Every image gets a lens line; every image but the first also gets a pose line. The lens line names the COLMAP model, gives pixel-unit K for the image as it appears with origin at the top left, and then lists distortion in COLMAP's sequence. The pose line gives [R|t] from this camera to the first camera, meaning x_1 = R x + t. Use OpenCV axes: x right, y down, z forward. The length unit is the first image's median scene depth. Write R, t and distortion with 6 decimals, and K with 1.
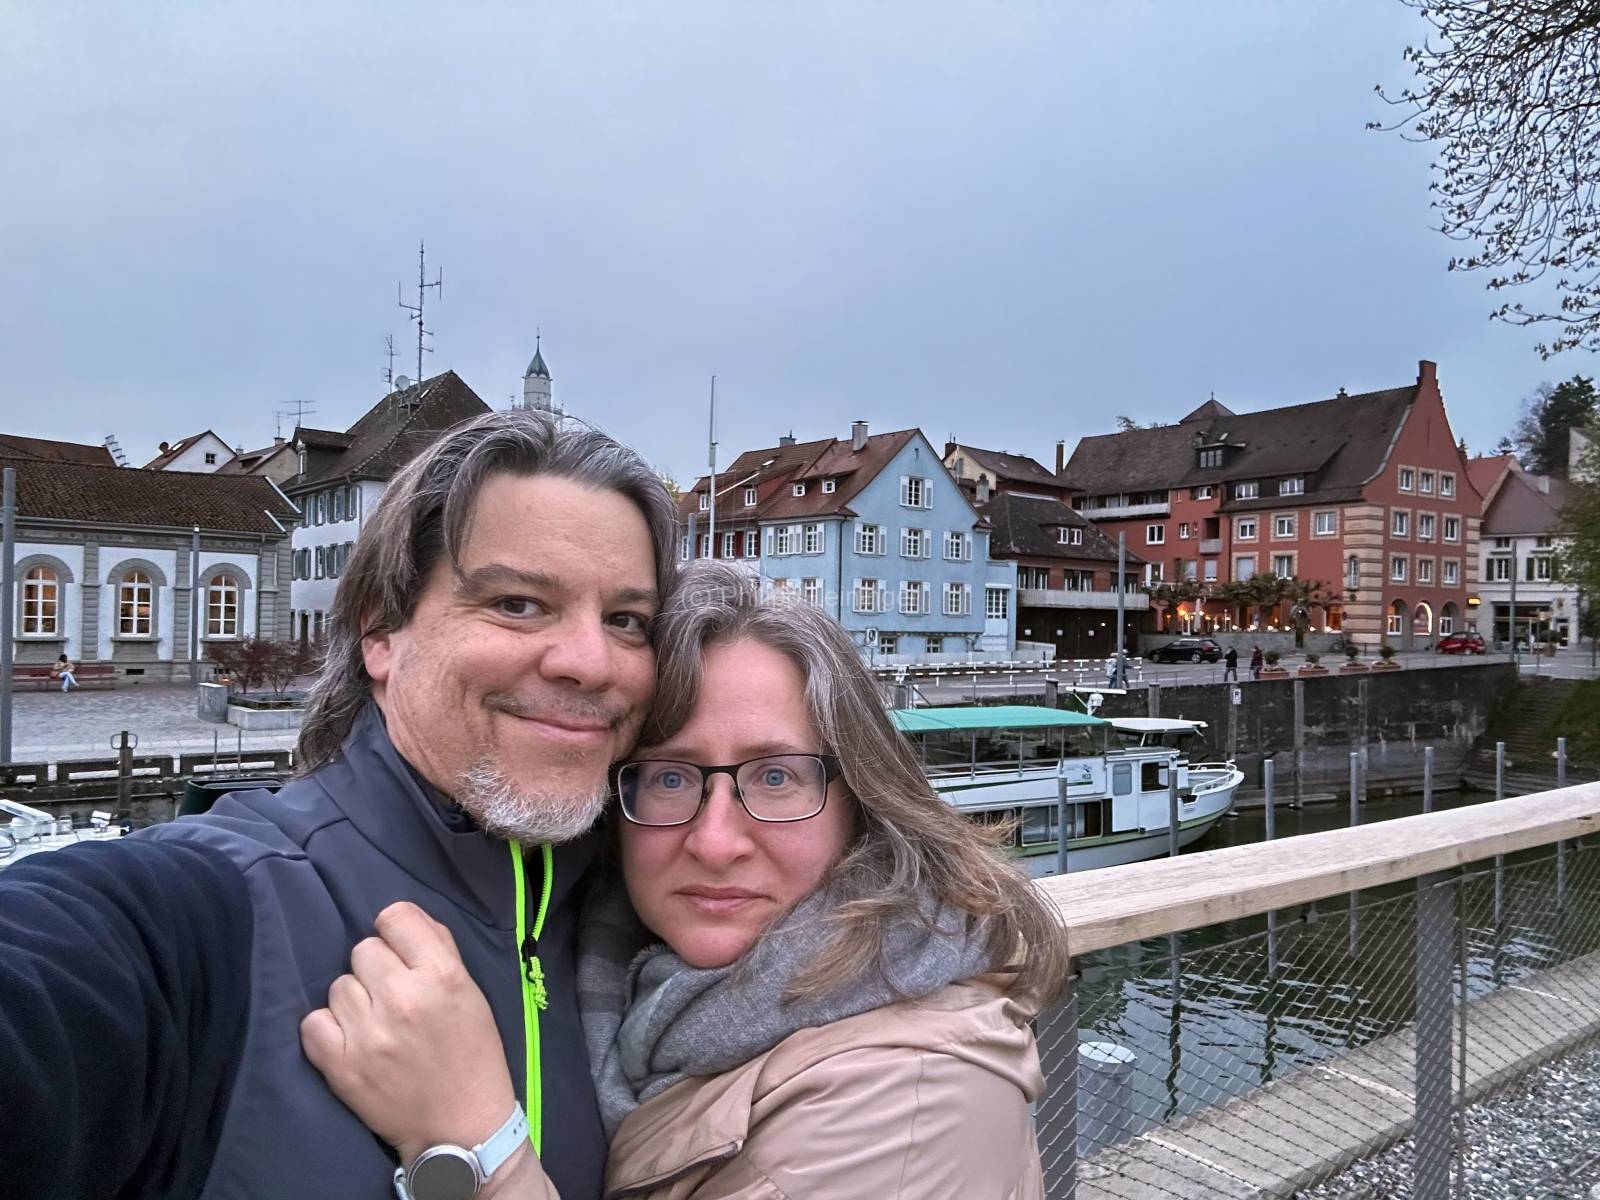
lens RADIAL K [[1100.3, 0, 800.0], [0, 1100.3, 600.0], [0, 0, 1]] dist [0.143895, -0.187111]
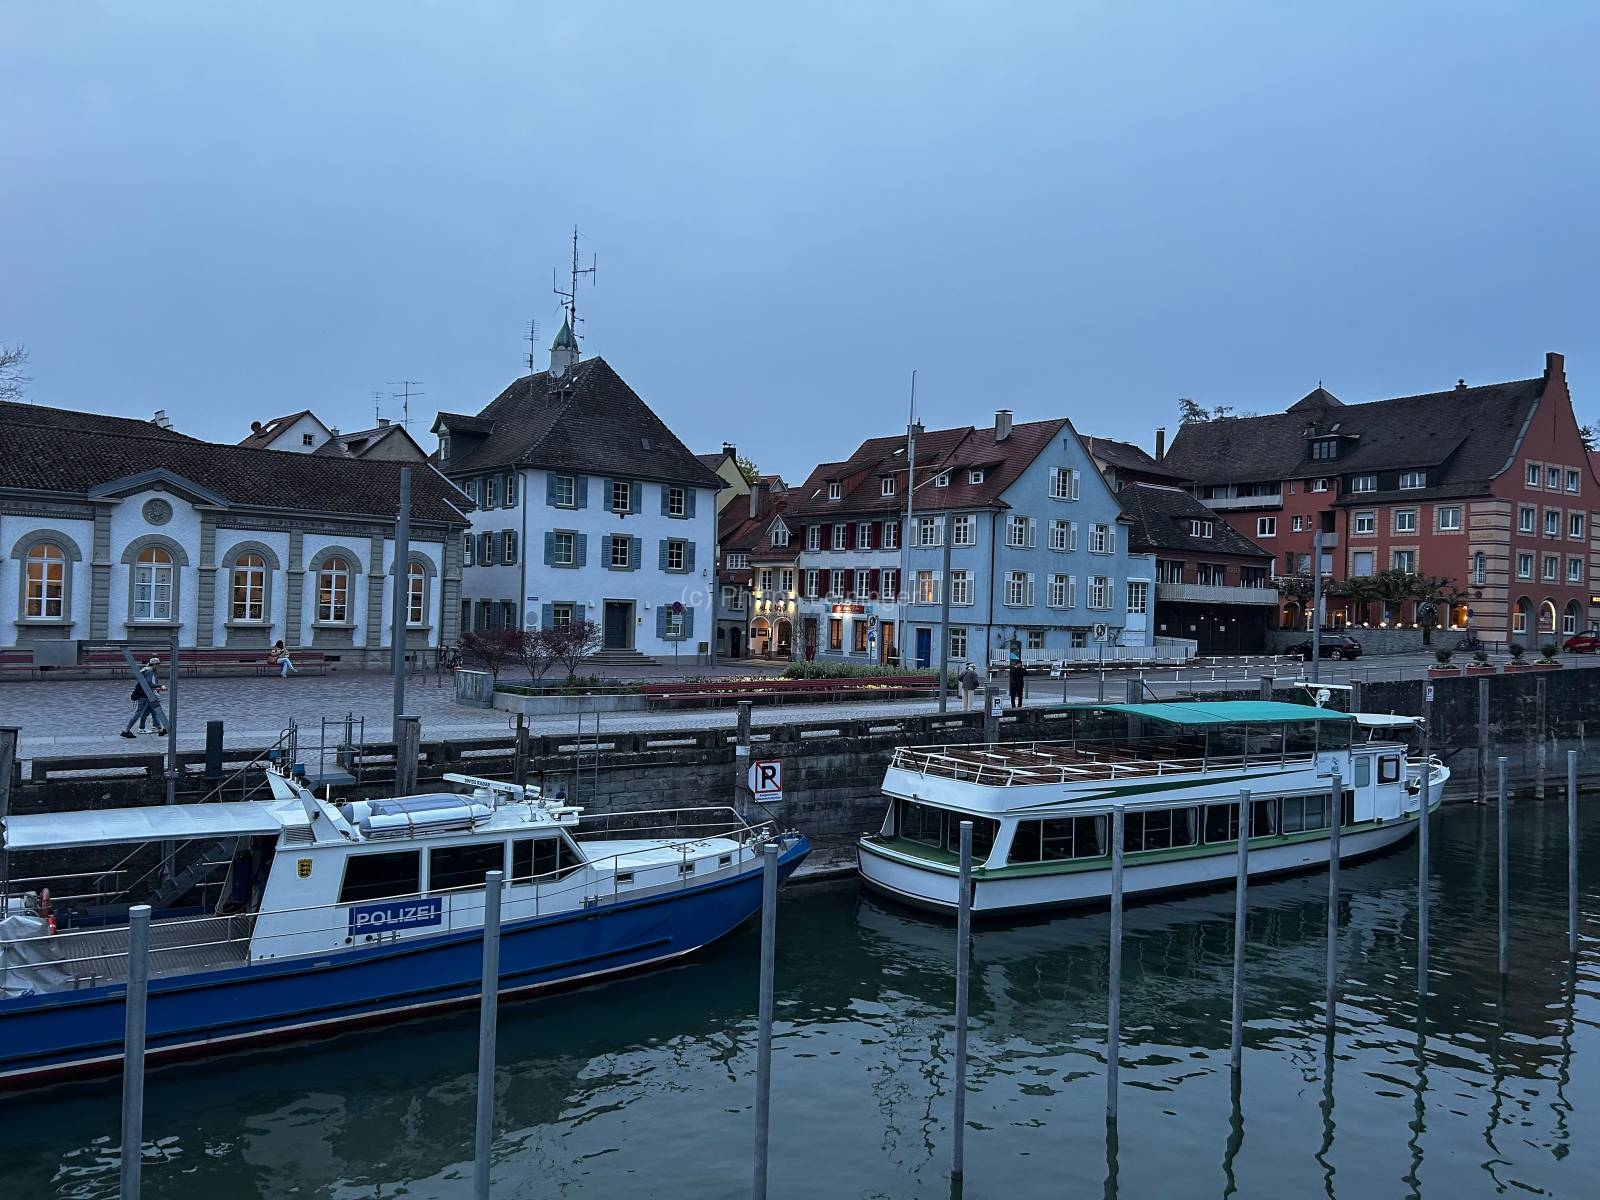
lens RADIAL K [[1206.2, 0, 799.4], [0, 1206.2, 592.5], [0, 0, 1]] dist [0.053270, 0.001189]
pose [[0.999787, 0.010009, 0.018070, -0.137944], [-0.010081, 0.999942, 0.003905, -0.002728], [-0.018030, -0.004087, 0.999829, -0.066187]]
